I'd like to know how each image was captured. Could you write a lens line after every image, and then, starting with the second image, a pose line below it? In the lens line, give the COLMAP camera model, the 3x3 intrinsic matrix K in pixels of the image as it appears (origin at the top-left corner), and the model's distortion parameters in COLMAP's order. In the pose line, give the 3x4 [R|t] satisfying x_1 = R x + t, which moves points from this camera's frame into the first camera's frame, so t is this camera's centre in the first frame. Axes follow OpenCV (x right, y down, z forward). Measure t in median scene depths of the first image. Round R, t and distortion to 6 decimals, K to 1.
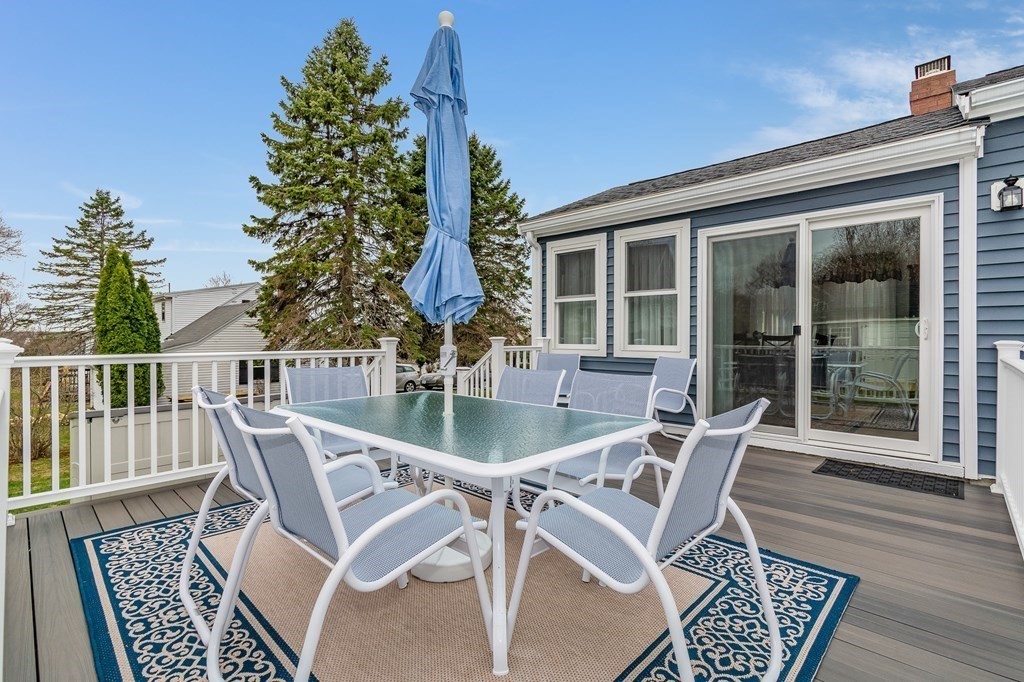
lens RADIAL K [[475.1, 0, 512.0], [0, 475.1, 341.0], [0, 0, 1]] dist [0.004521, 0.001123]
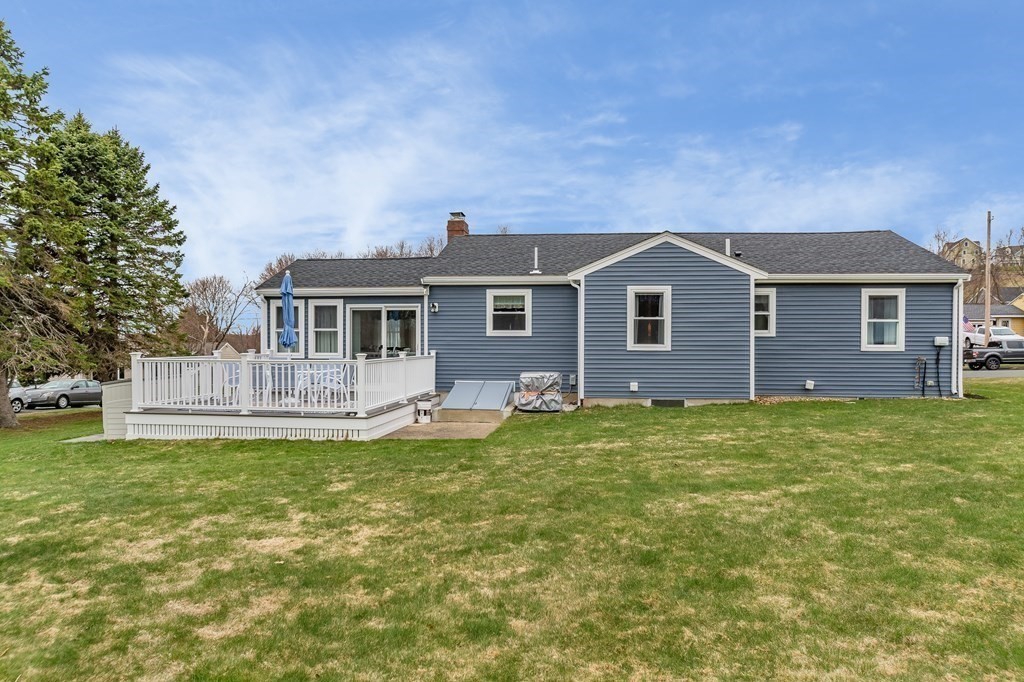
lens RADIAL K [[638.0, 0, 512.0], [0, 638.0, 341.0], [0, 0, 1]] dist [-0.036404, 0.001748]
pose [[0.804555, -0.001368, 0.593877, -0.712539], [0.006177, 0.999963, -0.006065, -0.021763], [-0.593846, 0.008549, 0.804533, -1.756029]]
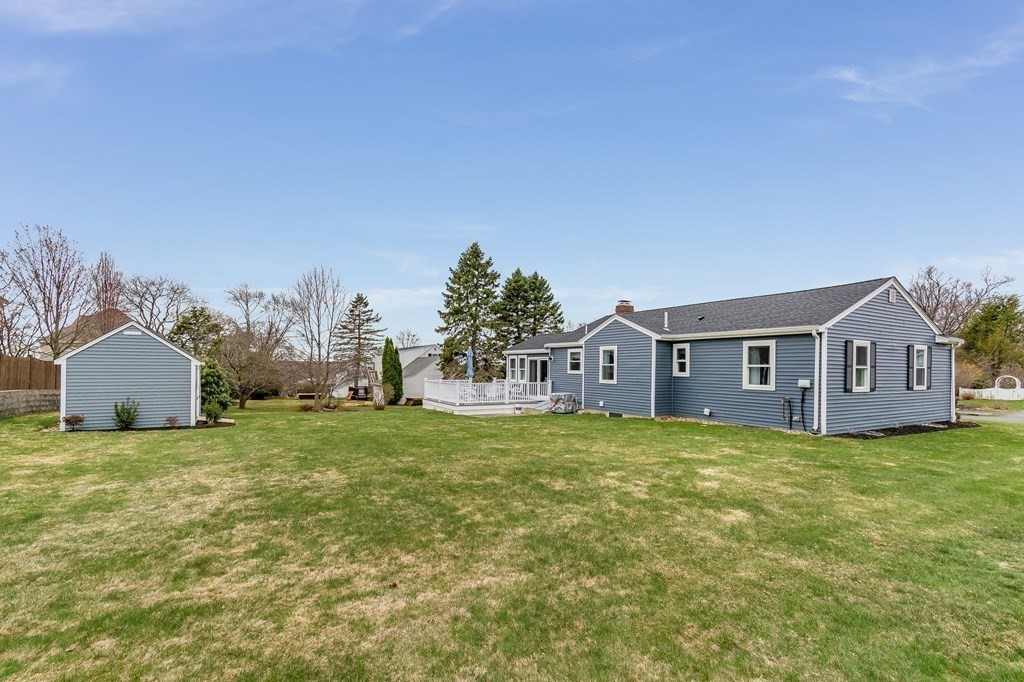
lens RADIAL K [[454.7, 0, 511.8], [0, 454.7, 361.5], [0, 0, 1]] dist [0.000084, 0.000134]
pose [[0.956329, 0.003045, -0.292277, 1.408754], [-0.010493, 0.999659, -0.023921, -0.062610], [0.292104, 0.025943, 0.956035, -3.149432]]
